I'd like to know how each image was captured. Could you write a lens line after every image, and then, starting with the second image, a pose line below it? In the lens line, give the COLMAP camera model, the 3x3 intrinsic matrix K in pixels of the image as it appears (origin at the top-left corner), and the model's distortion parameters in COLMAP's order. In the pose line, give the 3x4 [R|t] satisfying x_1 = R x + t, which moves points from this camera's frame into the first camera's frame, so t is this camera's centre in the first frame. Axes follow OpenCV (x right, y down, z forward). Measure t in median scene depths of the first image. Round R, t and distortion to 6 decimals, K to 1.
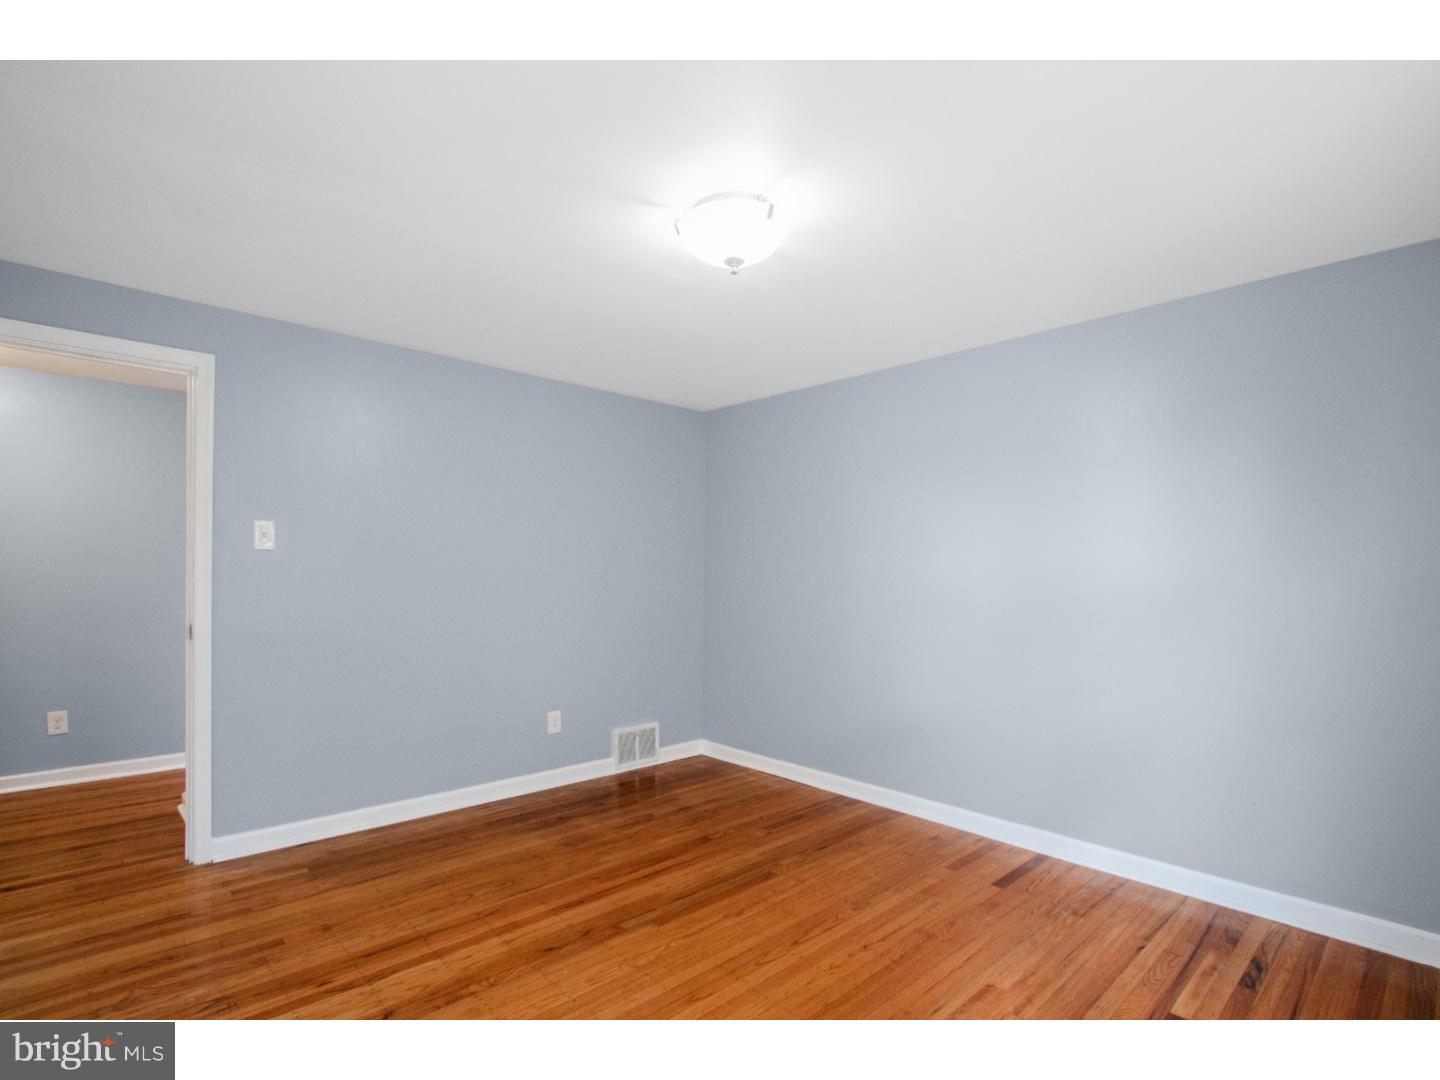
lens RADIAL K [[701.6, 0, 733.9], [0, 701.6, 538.6], [0, 0, 1]] dist [-0.028296, 0.007933]
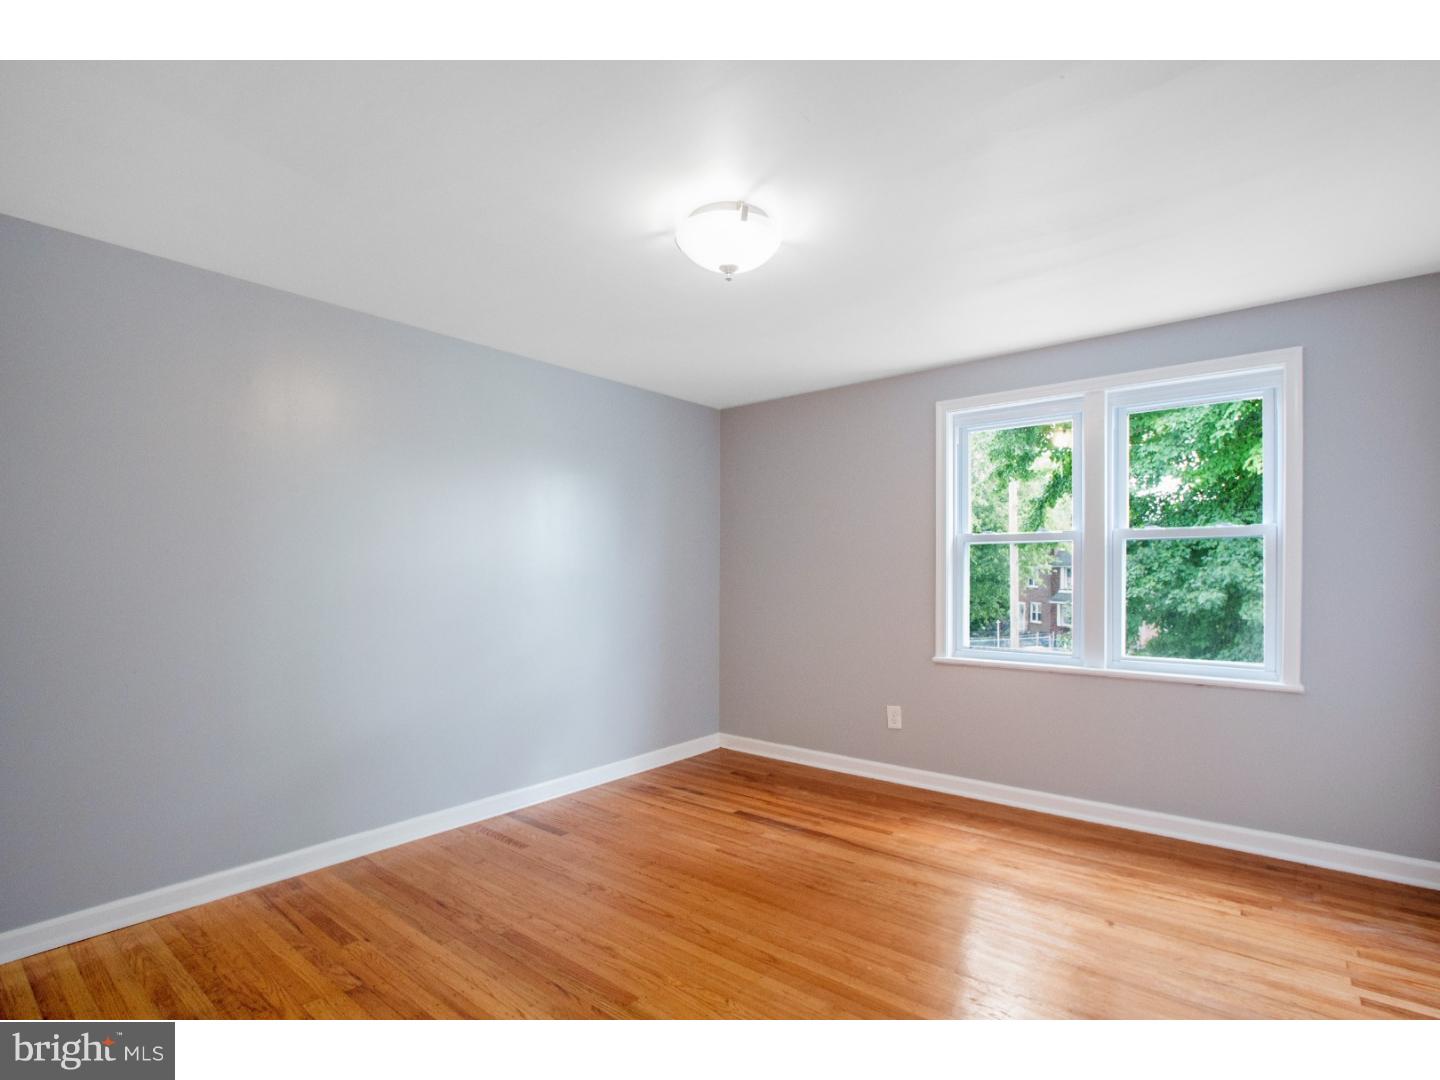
lens RADIAL K [[701.6, 0, 734.8], [0, 701.6, 542.5], [0, 0, 1]] dist [-0.028296, 0.007933]
pose [[-0.130417, 0.029443, 0.991022, -0.729808], [-0.045425, 0.998332, -0.035638, 0.036396], [-0.990418, -0.049665, -0.128862, 0.786126]]
